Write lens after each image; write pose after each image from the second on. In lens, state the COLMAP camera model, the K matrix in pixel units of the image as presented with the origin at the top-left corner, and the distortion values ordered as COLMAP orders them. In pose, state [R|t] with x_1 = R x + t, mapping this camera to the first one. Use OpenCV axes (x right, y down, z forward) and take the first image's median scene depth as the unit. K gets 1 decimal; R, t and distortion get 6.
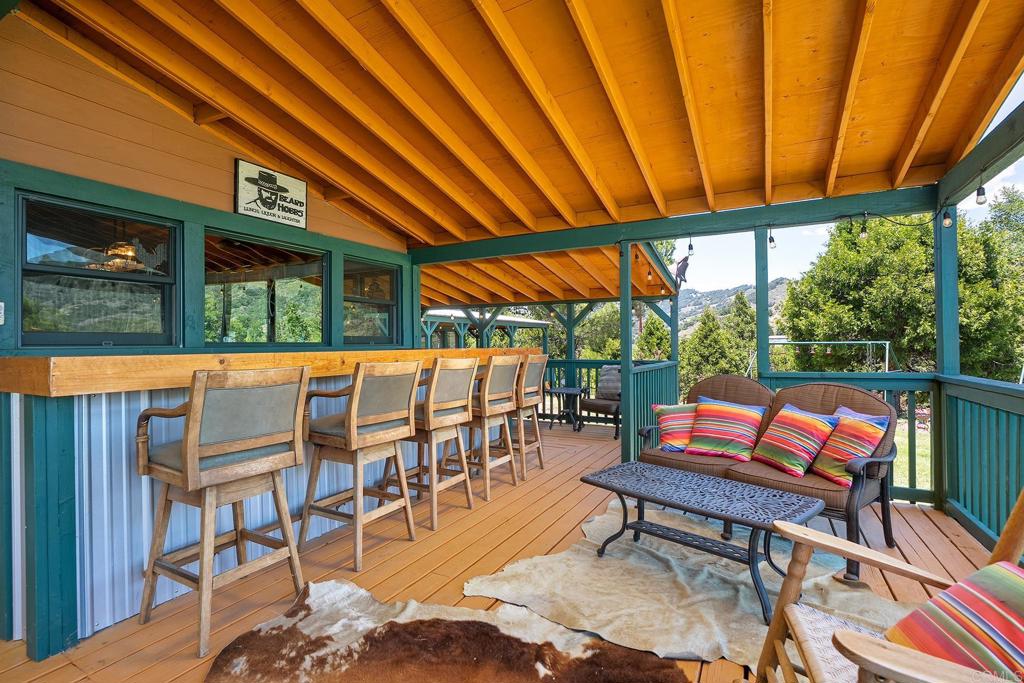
lens RADIAL K [[487.3, 0, 512.0], [0, 487.3, 341.5], [0, 0, 1]] dist [-0.045820, 0.021816]
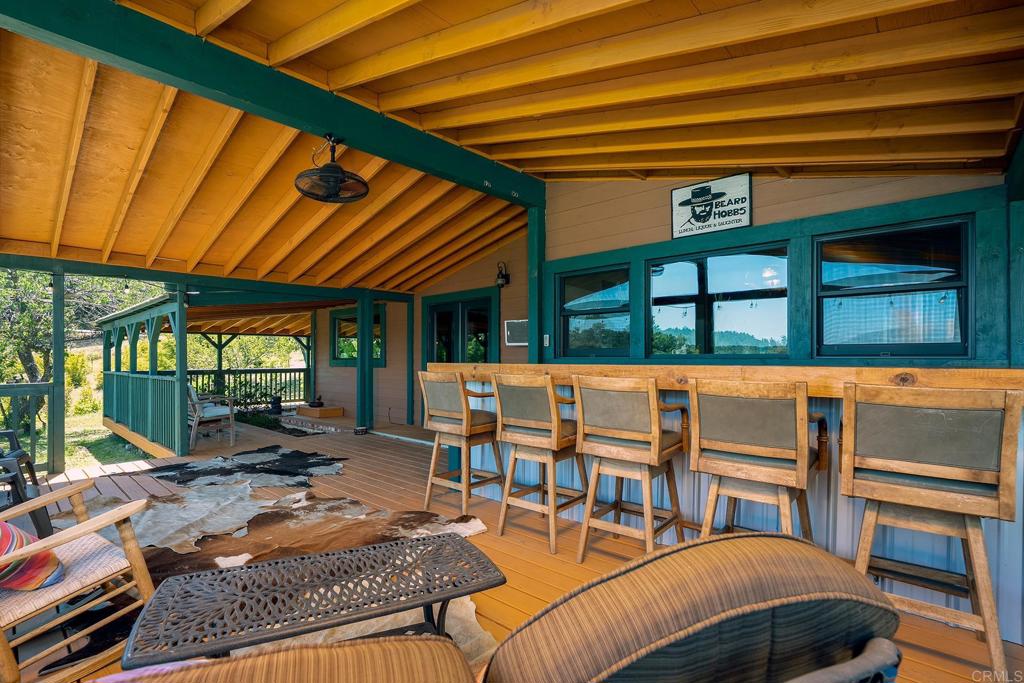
lens RADIAL K [[487.3, 0, 512.0], [0, 487.3, 341.5], [0, 0, 1]] dist [-0.045820, 0.021816]
pose [[-0.243181, -0.014521, -0.969872, 0.589272], [0.012740, 0.999754, -0.018162, -0.008566], [0.969897, -0.016773, -0.242936, 0.858879]]
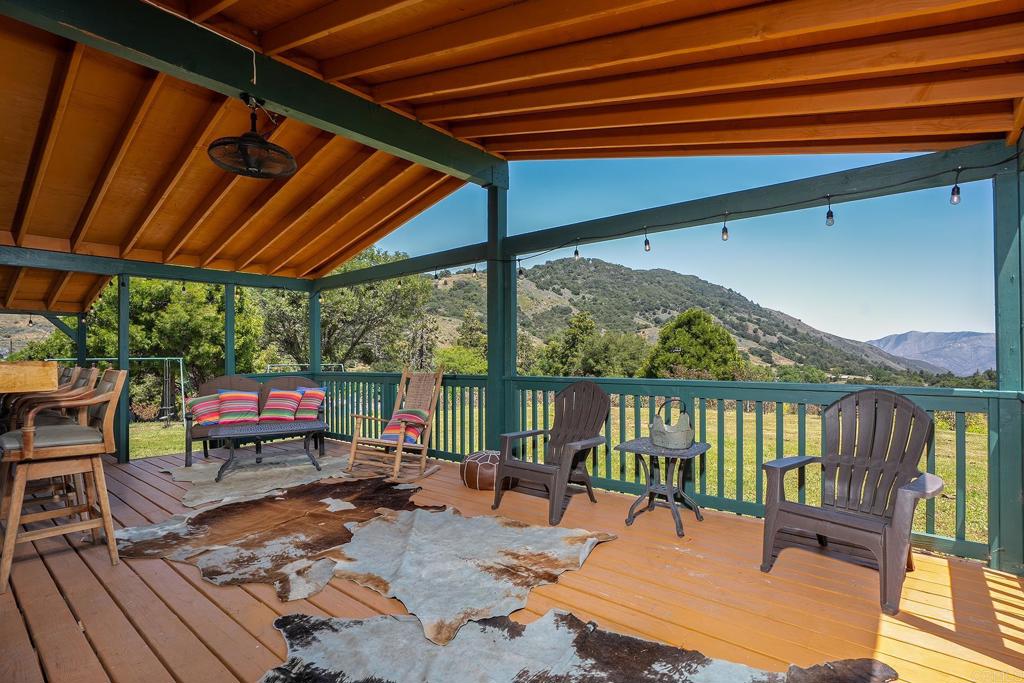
lens RADIAL K [[507.2, 0, 508.8], [0, 507.2, 353.0], [0, 0, 1]] dist [-0.003819, -0.000057]
pose [[0.205919, 0.009187, 0.978526, -0.892112], [0.004647, 0.999935, -0.010365, 0.012479], [-0.978558, 0.006682, 0.205863, -0.239093]]
